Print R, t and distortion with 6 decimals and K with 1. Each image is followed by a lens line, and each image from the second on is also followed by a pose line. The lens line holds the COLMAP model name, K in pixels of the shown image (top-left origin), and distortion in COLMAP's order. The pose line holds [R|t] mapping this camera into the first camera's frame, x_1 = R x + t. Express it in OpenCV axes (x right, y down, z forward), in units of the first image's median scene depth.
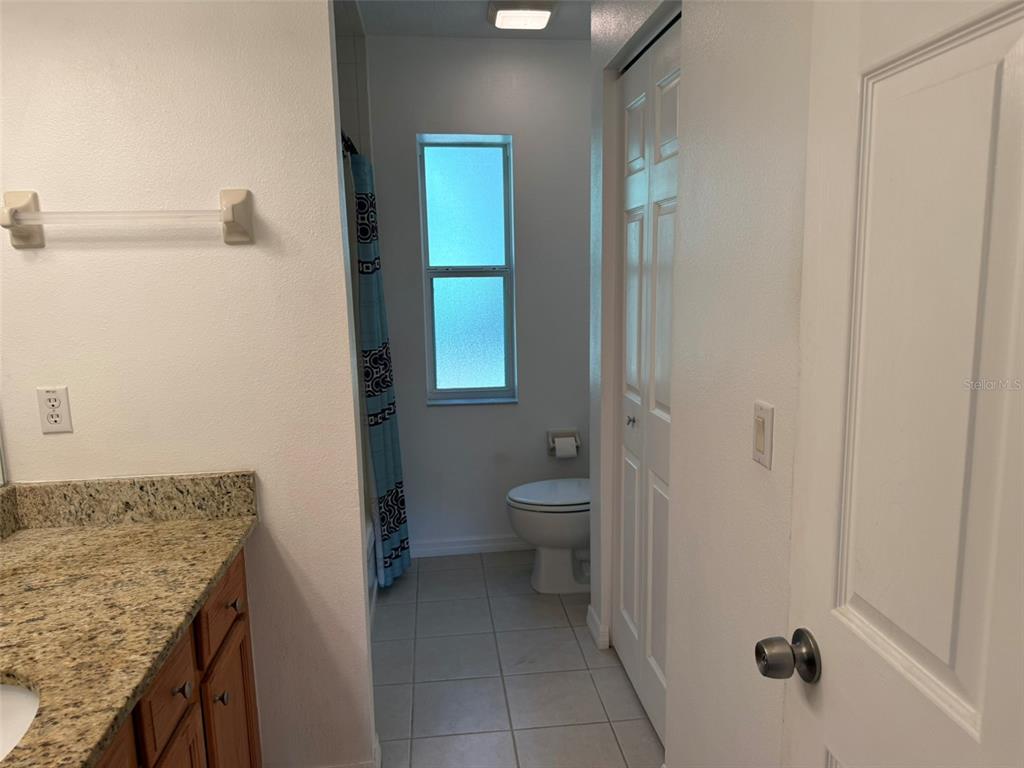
lens RADIAL K [[721.1, 0, 514.1], [0, 721.1, 392.7], [0, 0, 1]] dist [0.075108, -0.096799]
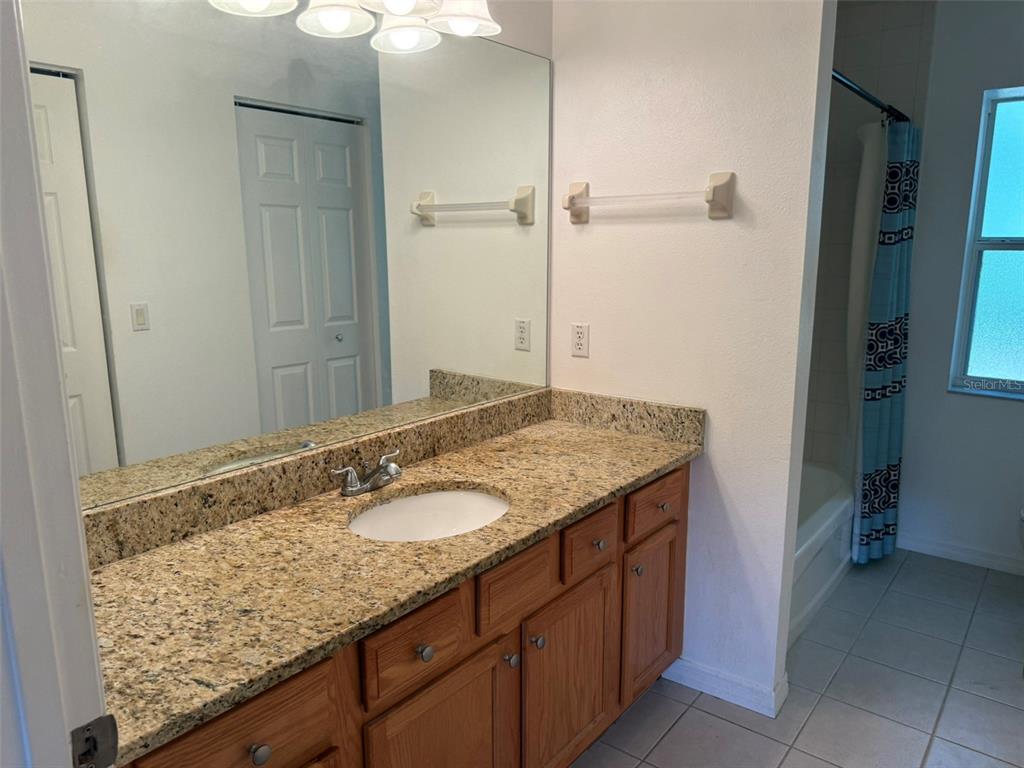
lens RADIAL K [[721.1, 0, 514.1], [0, 721.1, 392.7], [0, 0, 1]] dist [0.075108, -0.096799]
pose [[0.710186, 0.158312, -0.685983, 0.147119], [-0.130667, 0.987099, 0.092527, 0.006812], [0.691782, 0.023924, 0.721710, -0.051859]]
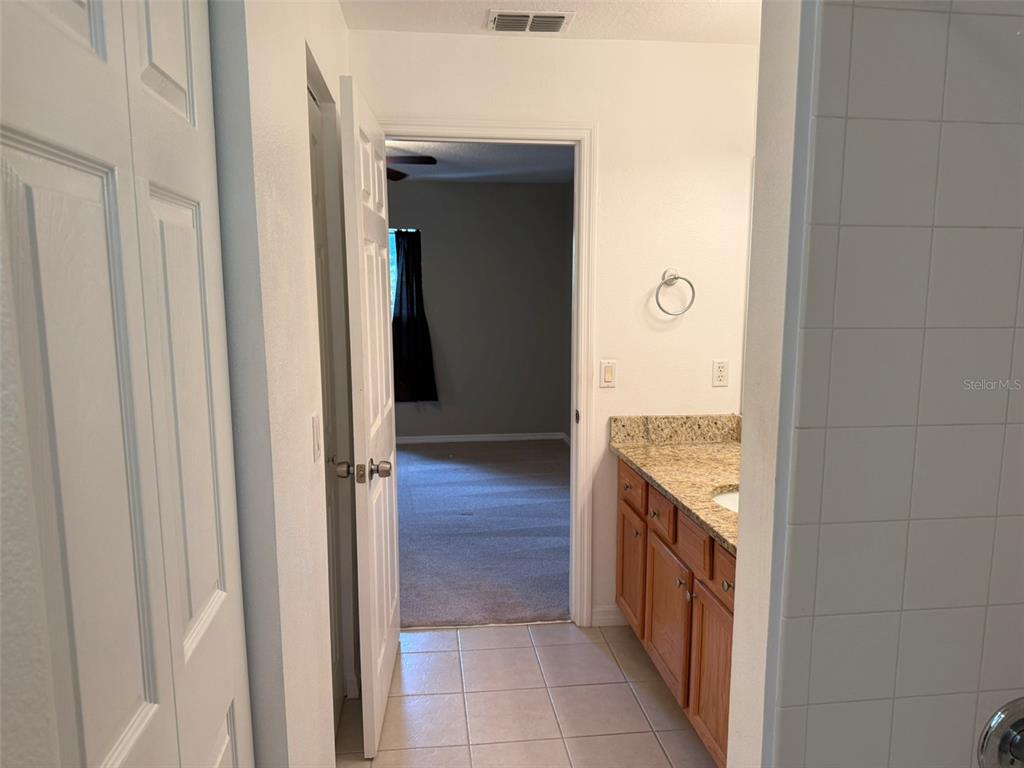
lens RADIAL K [[721.1, 0, 514.1], [0, 721.1, 392.7], [0, 0, 1]] dist [0.075108, -0.096799]
pose [[-0.999727, 0.022121, -0.007583, -0.007924], [0.018652, 0.949908, 0.311972, -0.192332], [0.014104, 0.311745, -0.950061, 1.007979]]
